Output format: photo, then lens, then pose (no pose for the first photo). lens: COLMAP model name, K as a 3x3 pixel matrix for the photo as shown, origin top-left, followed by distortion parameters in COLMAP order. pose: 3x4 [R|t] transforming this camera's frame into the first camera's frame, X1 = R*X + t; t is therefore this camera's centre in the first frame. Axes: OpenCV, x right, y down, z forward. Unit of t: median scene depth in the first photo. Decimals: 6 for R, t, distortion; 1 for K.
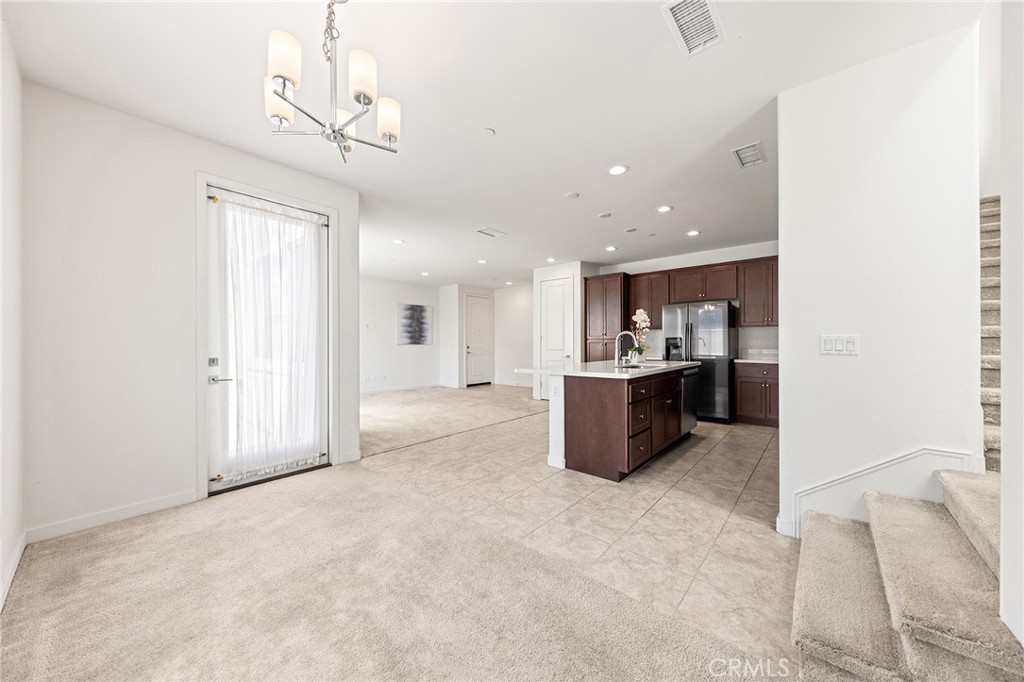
lens RADIAL K [[397.3, 0, 503.9], [0, 397.3, 332.5], [0, 0, 1]] dist [0.002000, -0.000643]
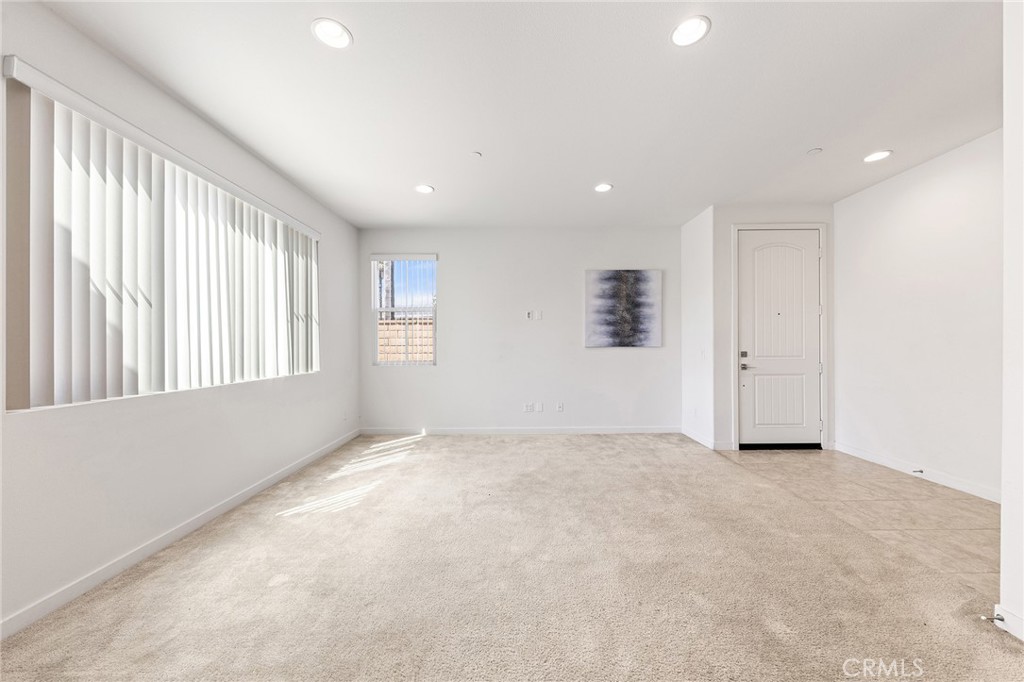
lens RADIAL K [[369.4, 0, 527.8], [0, 369.4, 347.3], [0, 0, 1]] dist [0.012171, -0.001269]
pose [[0.665030, 0.005104, -0.746799, 0.067169], [0.022520, 0.999385, 0.026884, 0.018838], [0.746477, -0.034696, 0.664506, 0.751059]]
